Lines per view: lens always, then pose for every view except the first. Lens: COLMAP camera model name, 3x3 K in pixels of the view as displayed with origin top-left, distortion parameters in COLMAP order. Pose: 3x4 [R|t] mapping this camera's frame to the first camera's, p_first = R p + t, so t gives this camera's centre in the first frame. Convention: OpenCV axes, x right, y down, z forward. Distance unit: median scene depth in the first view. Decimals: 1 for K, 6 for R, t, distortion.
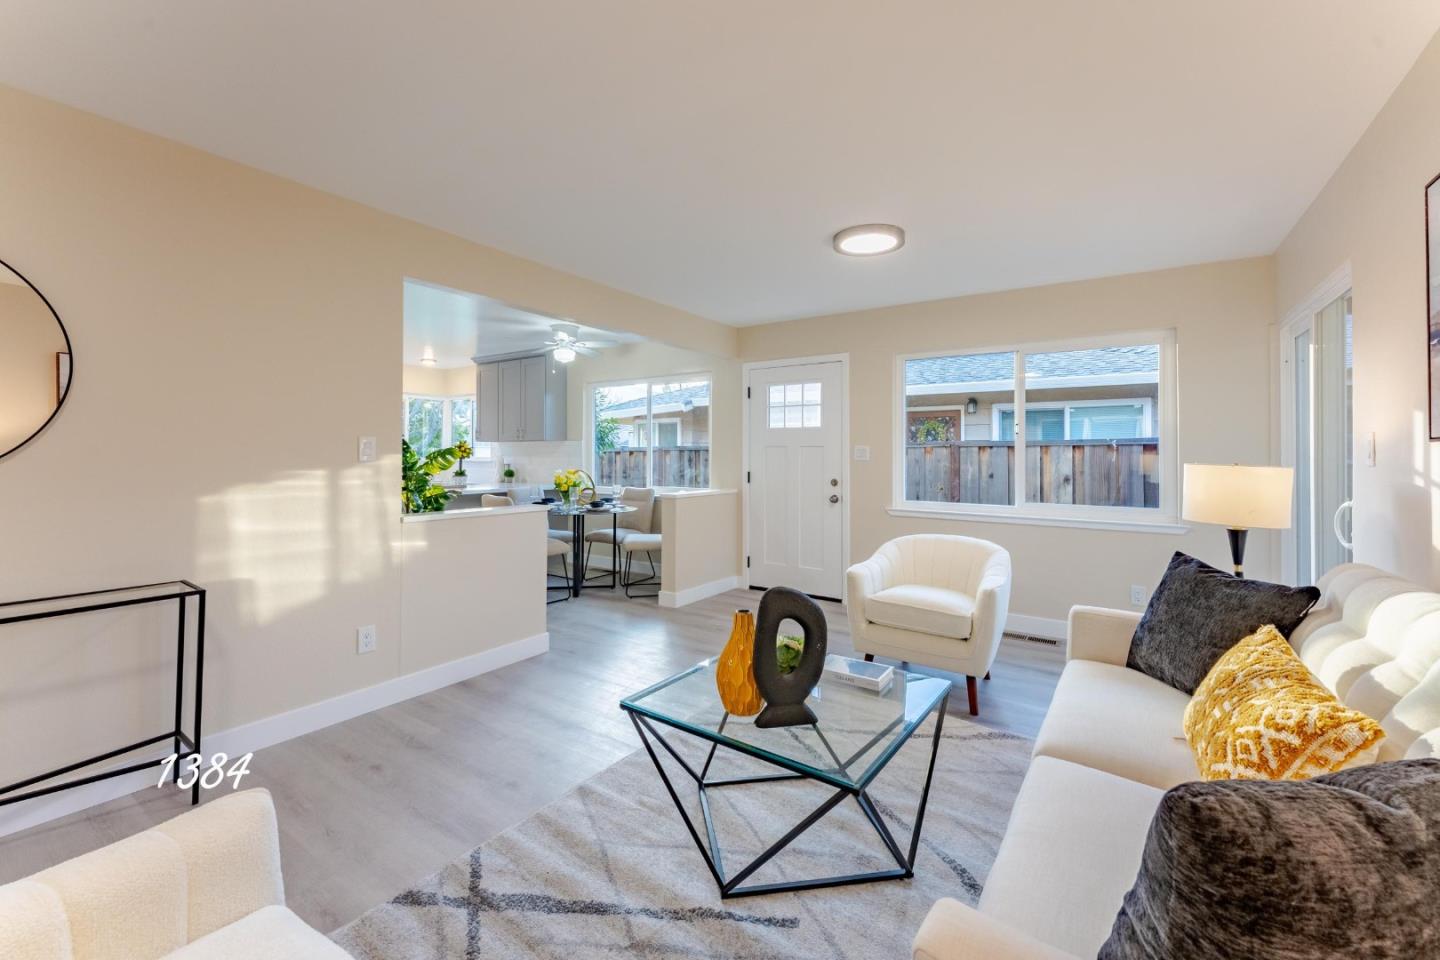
lens RADIAL K [[585.5, 0, 729.4], [0, 585.5, 442.6], [0, 0, 1]] dist [0.006526, 0.000086]
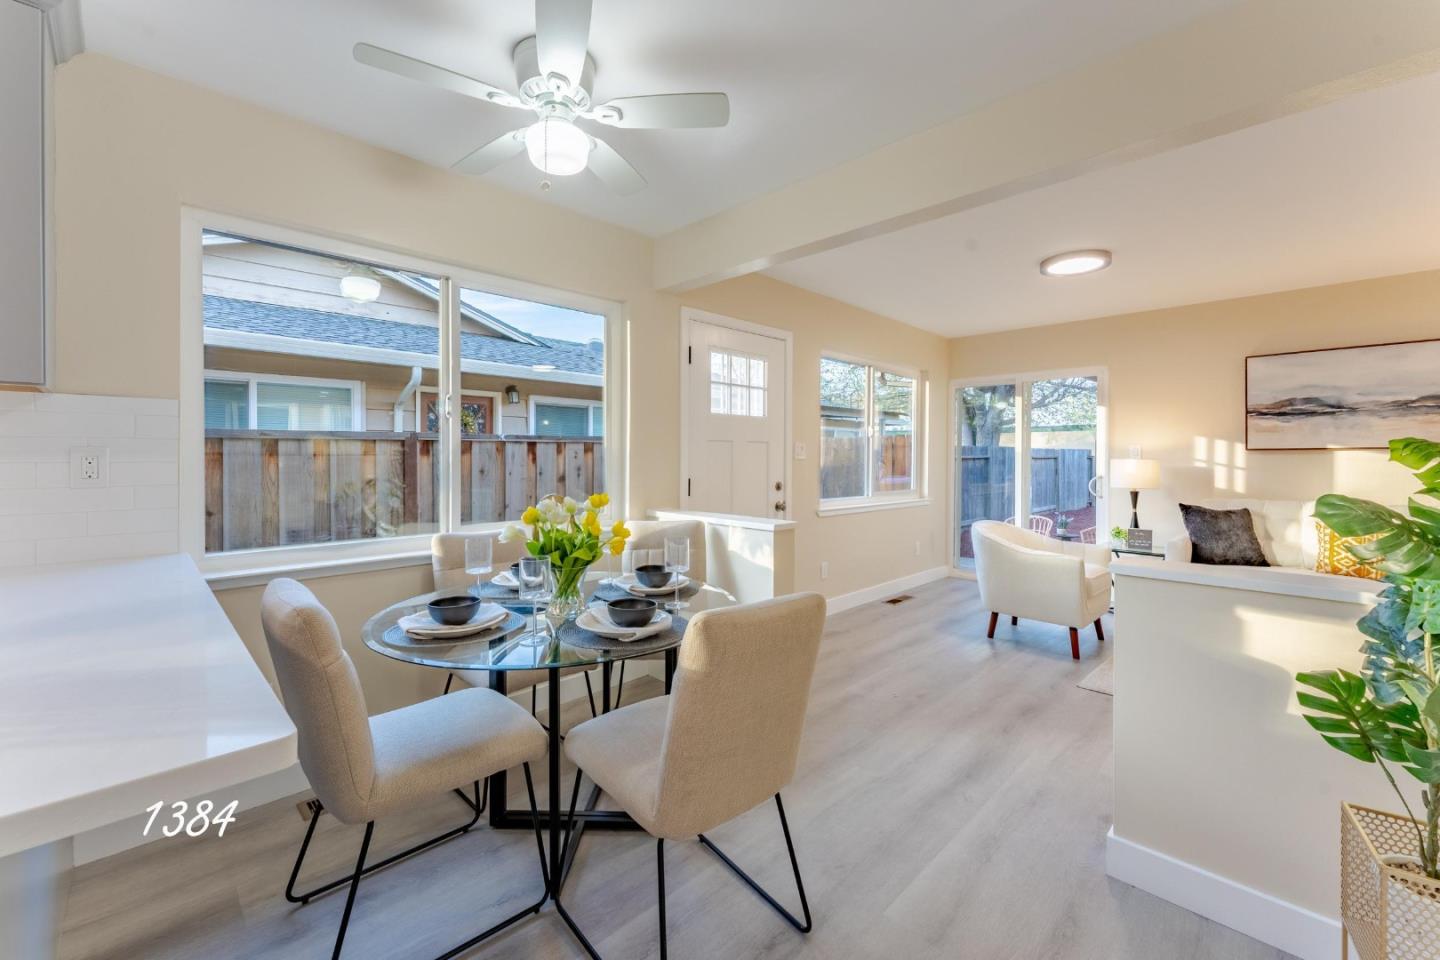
lens RADIAL K [[585.5, 0, 722.9], [0, 585.5, 466.8], [0, 0, 1]] dist [0.006526, 0.000086]
pose [[0.201476, -0.023246, 0.979218, -0.638261], [-0.025377, 0.999259, 0.028944, 0.018661], [-0.979165, -0.030681, 0.200737, 0.903734]]
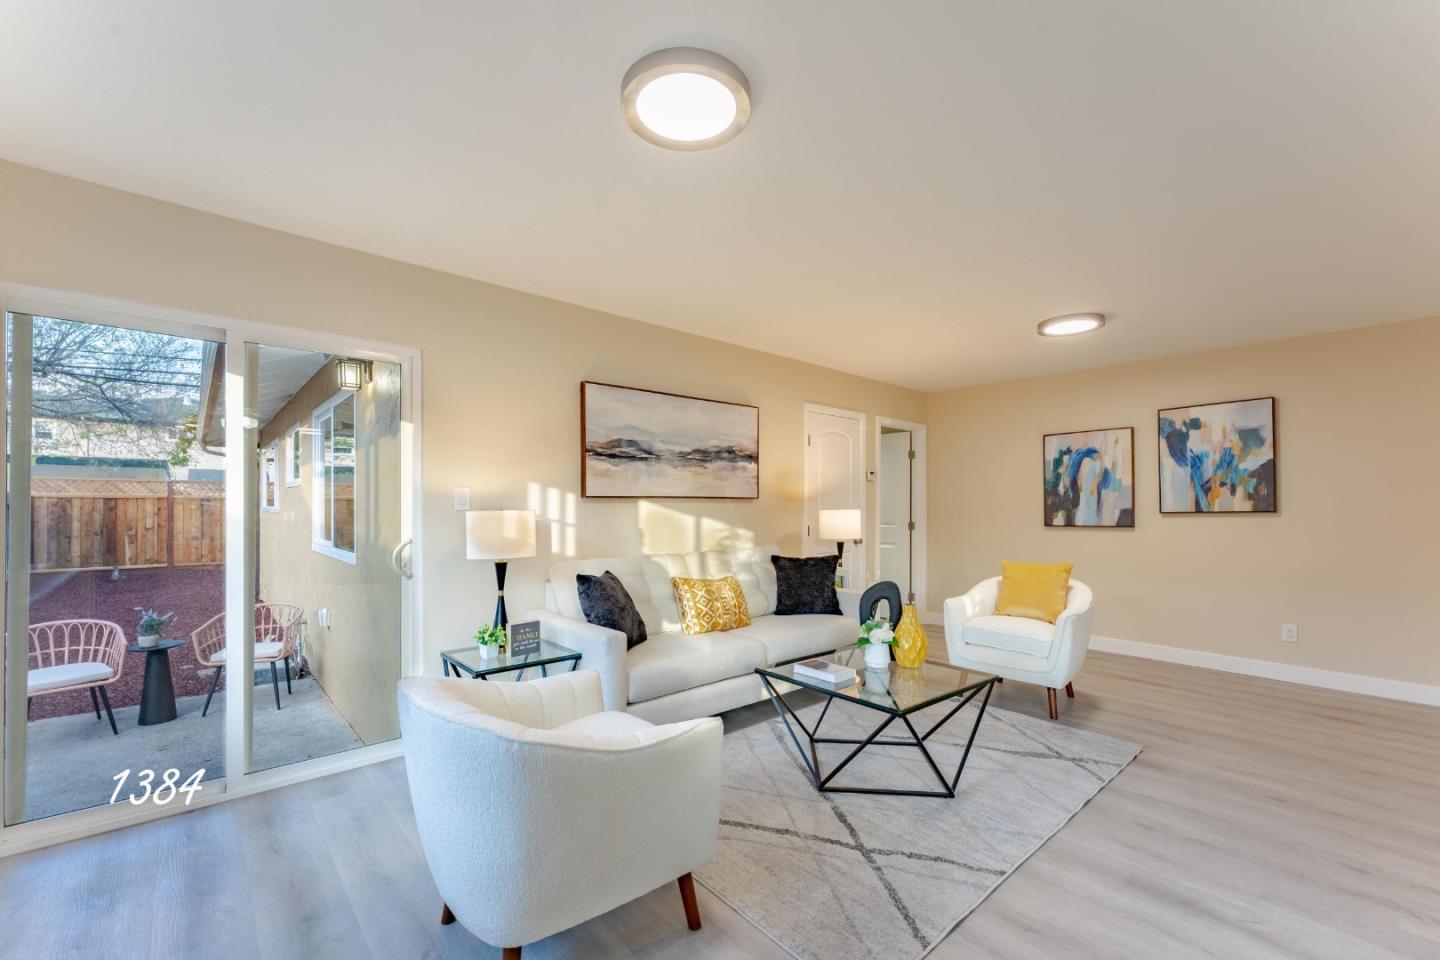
lens RADIAL K [[585.5, 0, 706.1], [0, 585.5, 498.0], [0, 0, 1]] dist [0.006526, 0.000086]
pose [[-0.966261, -0.005905, 0.257499, 0.055682], [-0.014125, 0.999448, -0.030084, 0.018718], [-0.257179, -0.032707, -0.965810, 0.952914]]
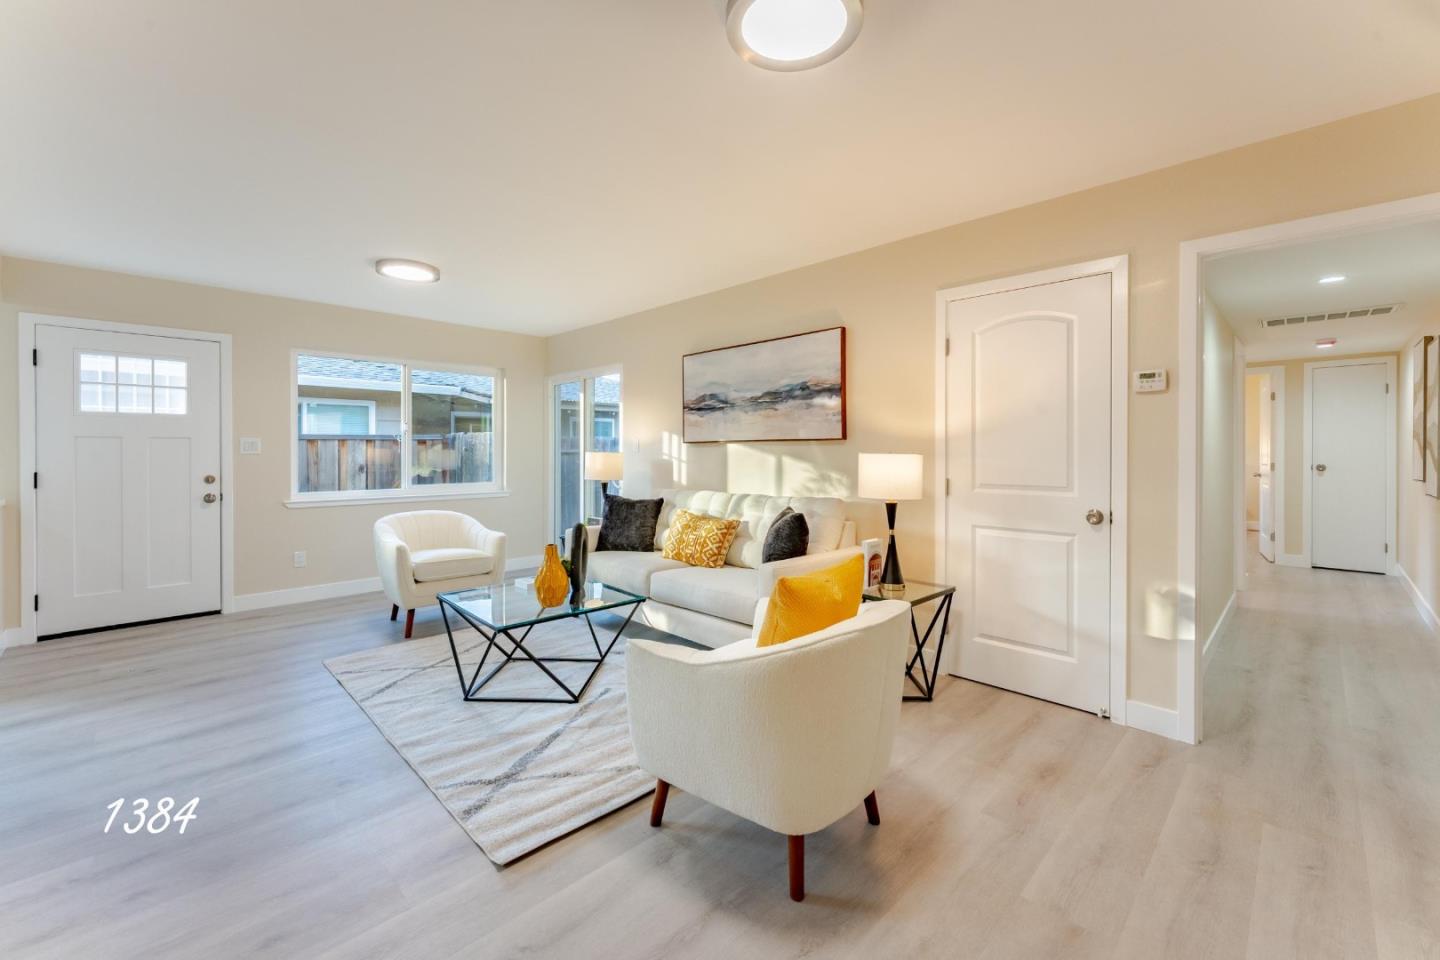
lens RADIAL K [[585.5, 0, 710.3], [0, 585.5, 469.4], [0, 0, 1]] dist [0.006526, 0.000086]
pose [[0.196445, -0.036580, 0.979832, -0.529872], [-0.019556, 0.998959, 0.041215, 0.002272], [-0.980320, -0.027258, 0.195525, 0.097350]]
